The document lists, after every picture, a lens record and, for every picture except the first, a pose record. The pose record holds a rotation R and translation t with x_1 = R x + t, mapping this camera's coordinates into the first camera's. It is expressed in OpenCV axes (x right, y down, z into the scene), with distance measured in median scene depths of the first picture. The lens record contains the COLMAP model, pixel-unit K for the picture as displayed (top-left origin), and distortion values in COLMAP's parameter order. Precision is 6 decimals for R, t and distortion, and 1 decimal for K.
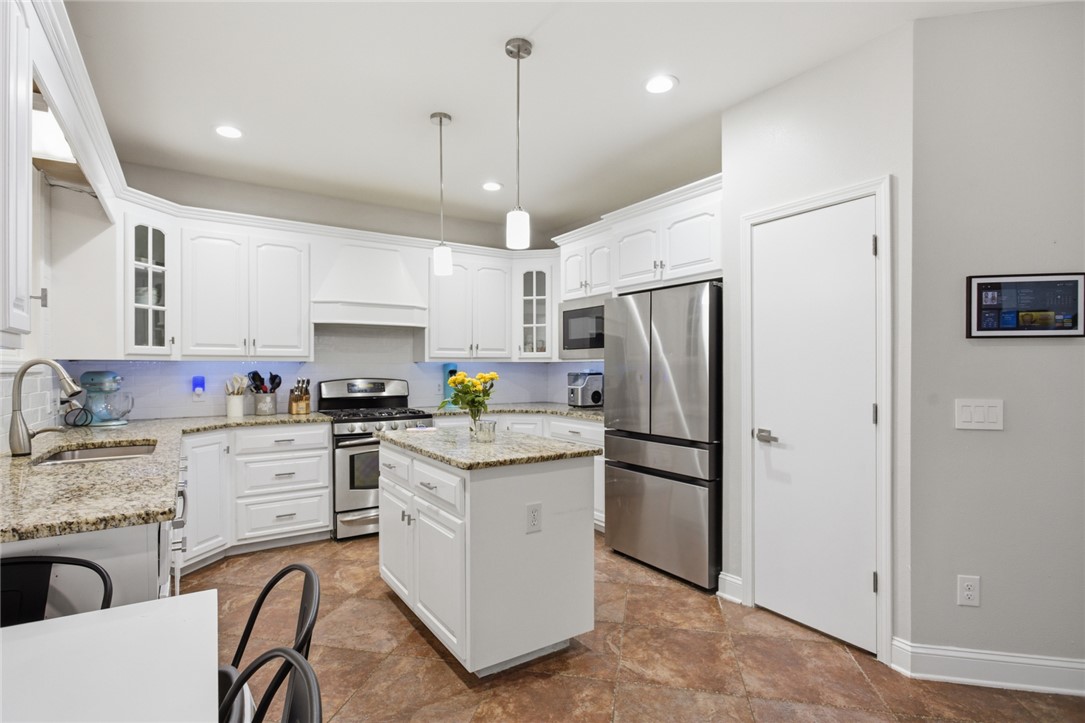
lens RADIAL K [[526.4, 0, 544.9], [0, 526.4, 366.8], [0, 0, 1]] dist [-0.006915, 0.000269]
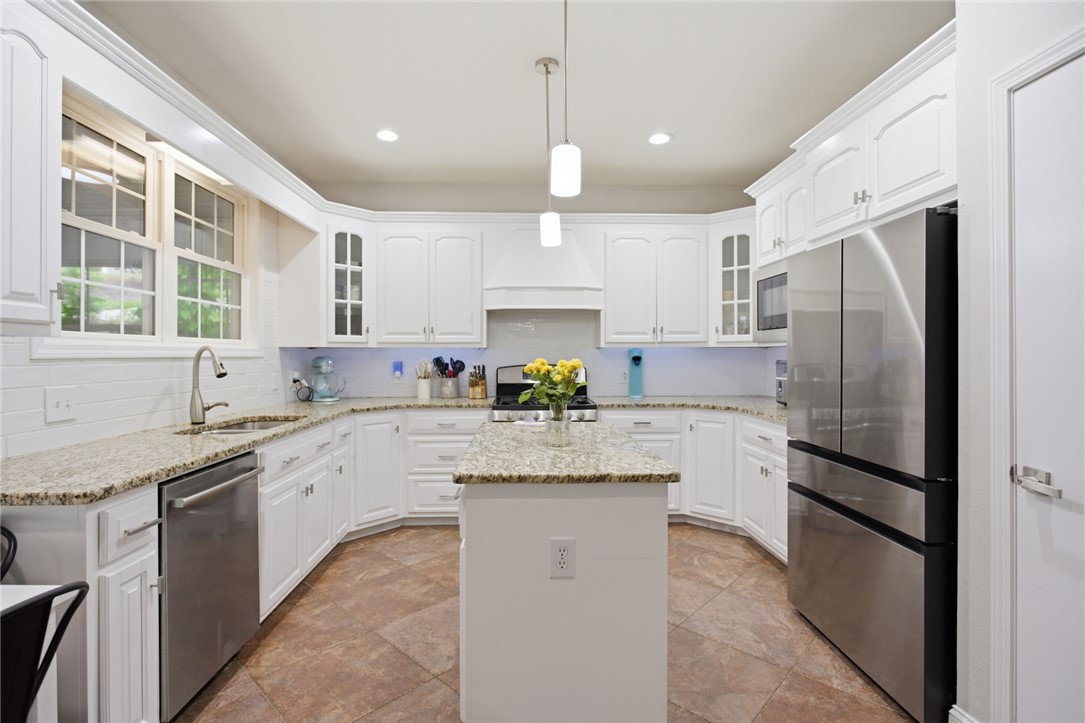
lens RADIAL K [[517.0, 0, 543.2], [0, 517.0, 353.2], [0, 0, 1]] dist [-0.006439, 0.000157]
pose [[0.852440, -0.000896, -0.522824, 0.215973], [0.000490, 0.999999, -0.000915, 0.001843], [0.522825, 0.000524, 0.852440, 0.244254]]
